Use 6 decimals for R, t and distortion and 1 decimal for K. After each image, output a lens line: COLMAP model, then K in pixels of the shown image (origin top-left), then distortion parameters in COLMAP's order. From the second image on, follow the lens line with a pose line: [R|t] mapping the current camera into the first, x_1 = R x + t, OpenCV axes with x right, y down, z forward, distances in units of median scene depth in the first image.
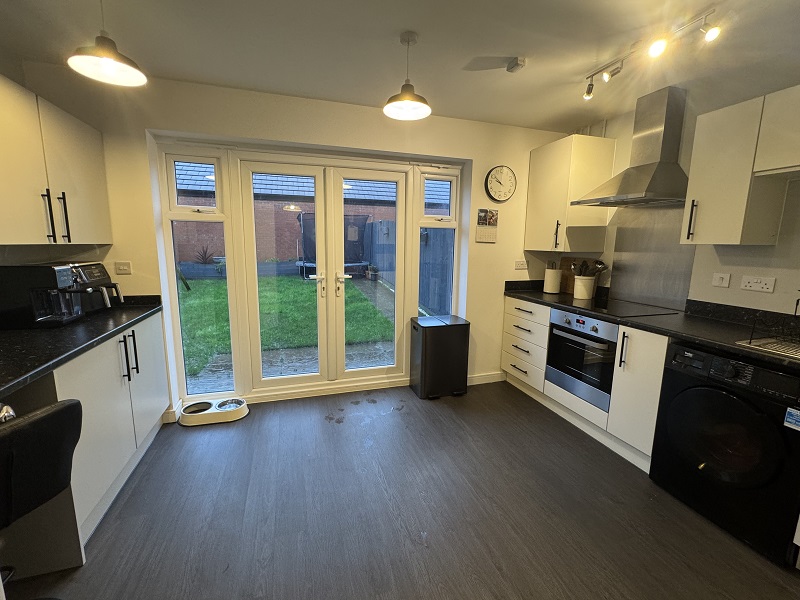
lens RADIAL K [[344.2, 0, 400.8], [0, 344.2, 302.2], [0, 0, 1]] dist [-0.006876, -0.000925]
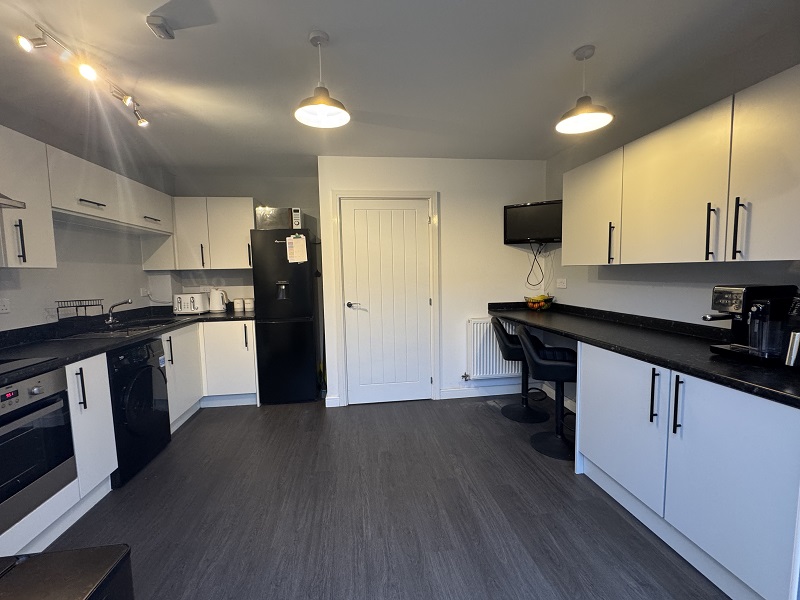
lens RADIAL K [[344.2, 0, 398.7], [0, 344.2, 301.0], [0, 0, 1]] dist [-0.006876, -0.000925]
pose [[-0.984288, -0.010326, 0.176268, -0.229147], [0.035347, 0.966558, 0.254002, -0.214502], [-0.172996, 0.256241, -0.951006, 1.319148]]
